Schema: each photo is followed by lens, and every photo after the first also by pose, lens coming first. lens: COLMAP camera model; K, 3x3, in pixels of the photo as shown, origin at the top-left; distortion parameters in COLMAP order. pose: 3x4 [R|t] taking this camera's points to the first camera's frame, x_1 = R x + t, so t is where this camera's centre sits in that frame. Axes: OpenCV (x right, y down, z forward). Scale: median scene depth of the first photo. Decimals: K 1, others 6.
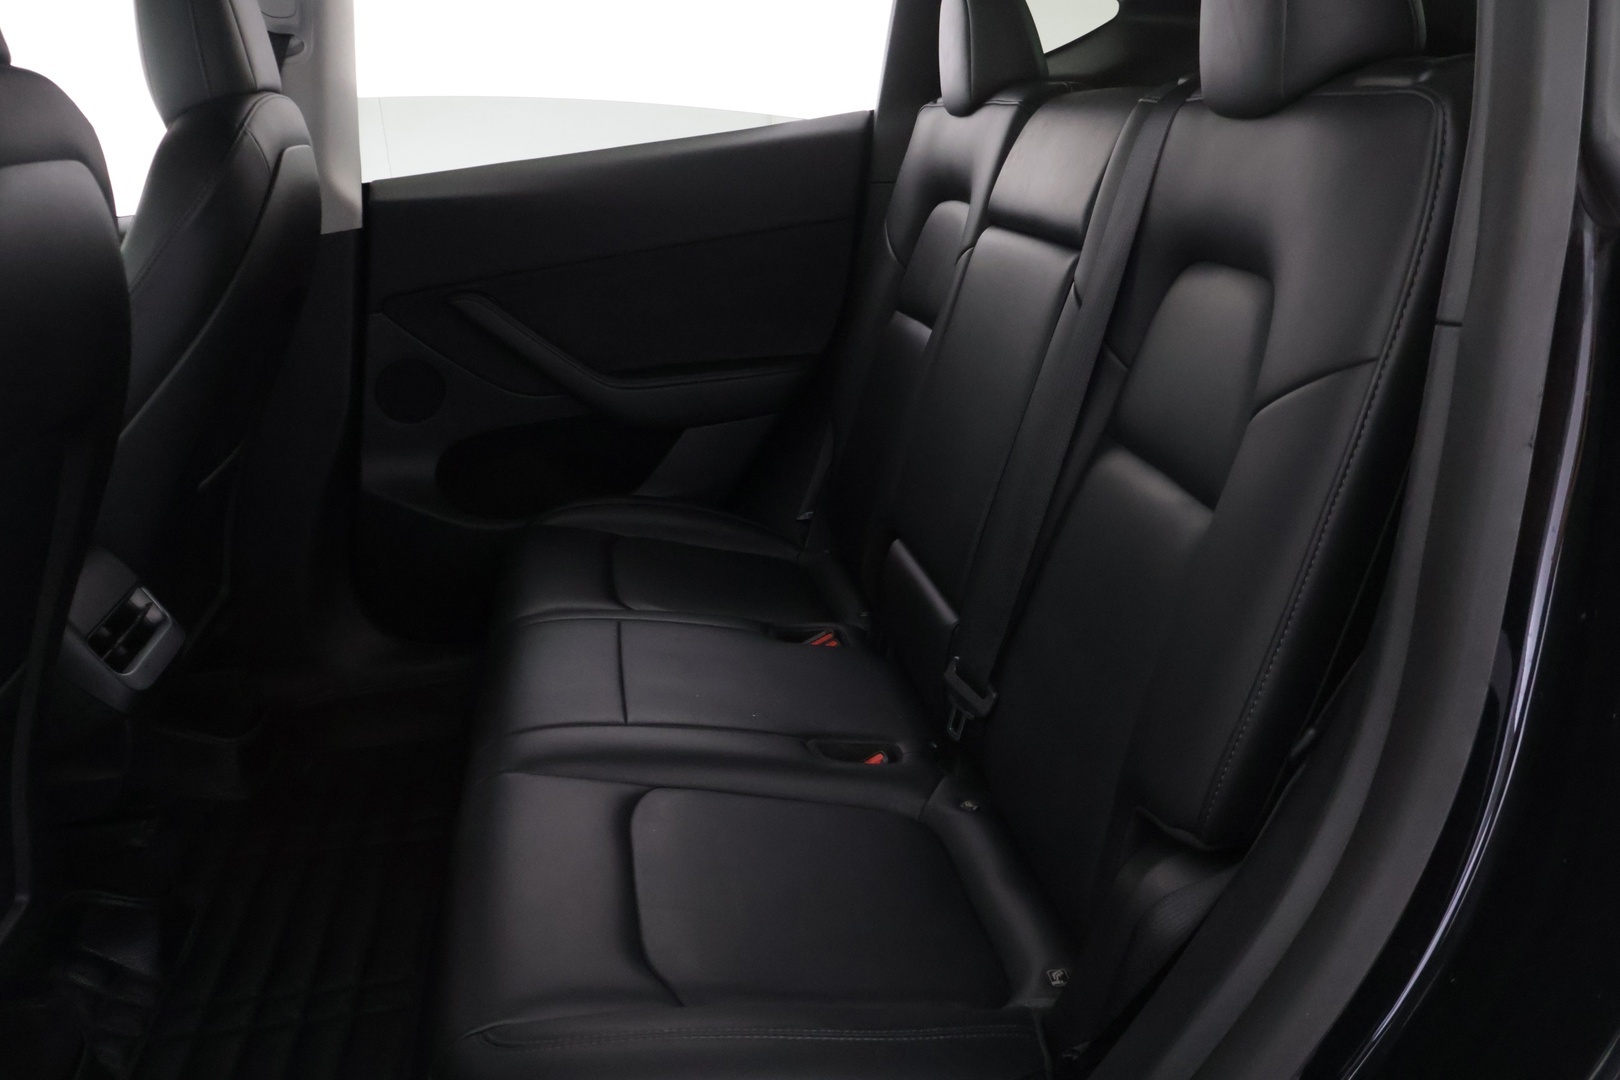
lens RADIAL K [[1359.3, 0, 810.0], [0, 1359.3, 540.0], [0, 0, 1]] dist [-0.005219, -0.000763]
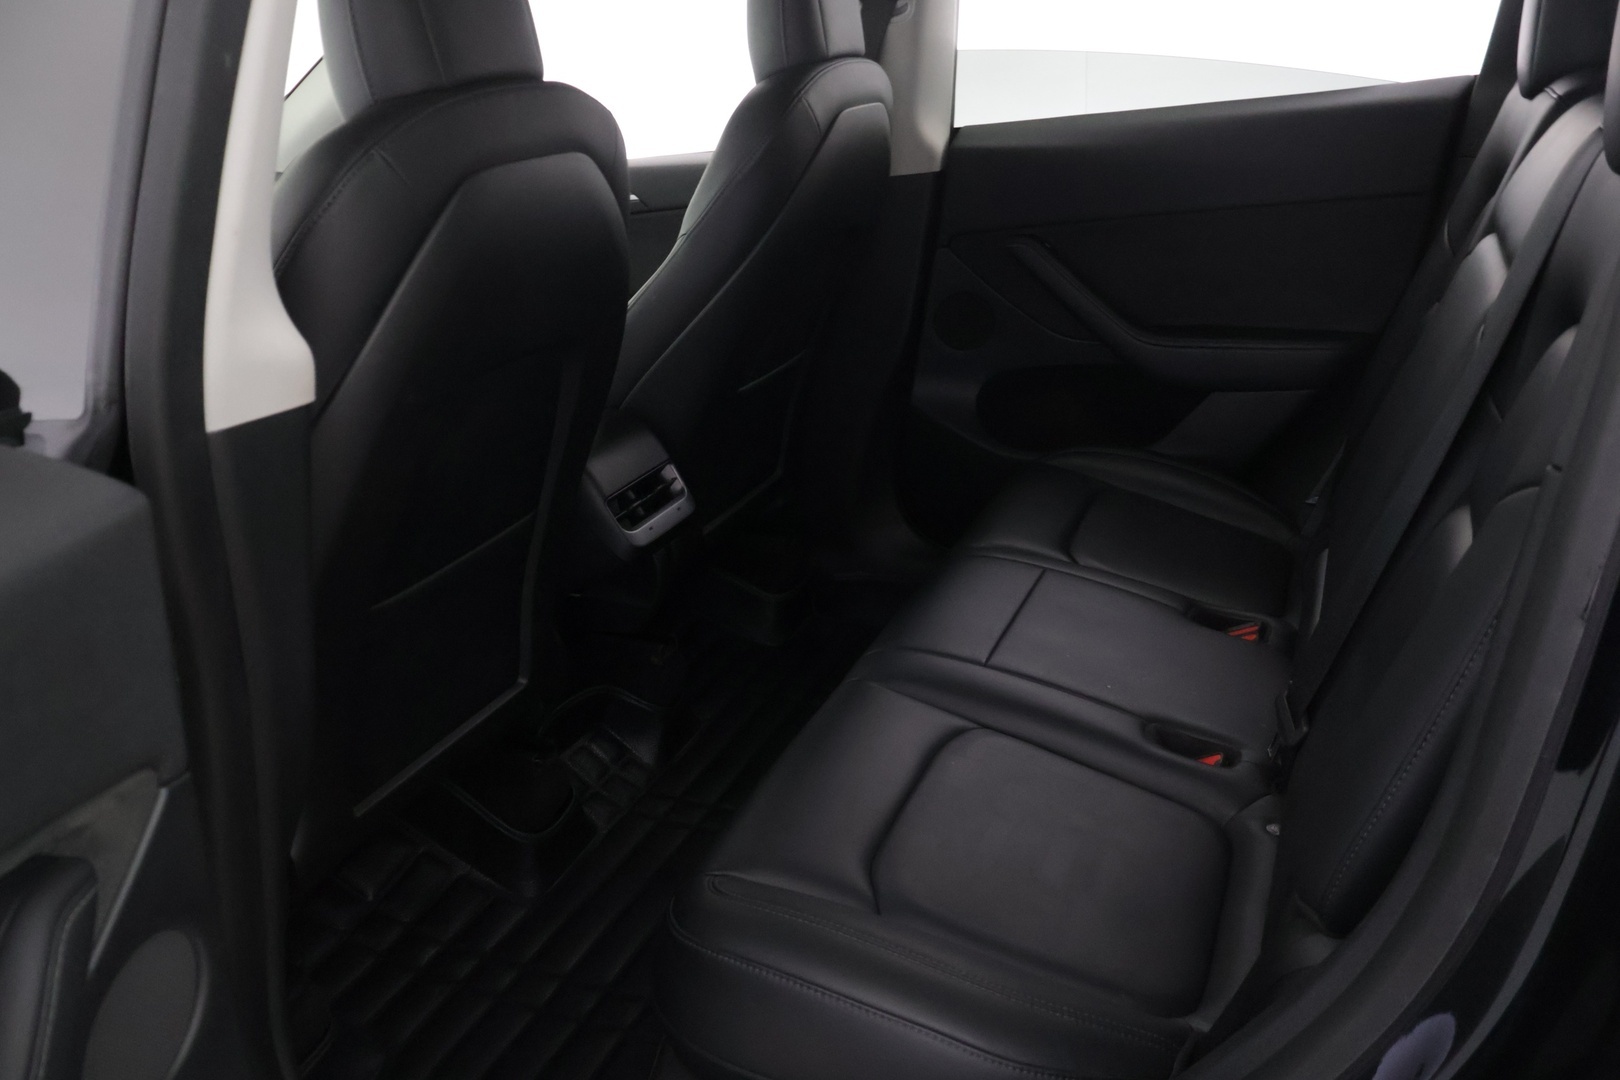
lens RADIAL K [[1376.0, 0, 809.1], [0, 1376.0, 528.1], [0, 0, 1]] dist [-0.002297, 0.008159]
pose [[0.847946, 0.196837, -0.492182, 0.216325], [-0.162688, 0.980326, 0.111775, -0.060133], [0.504500, -0.014707, 0.863286, -0.028734]]
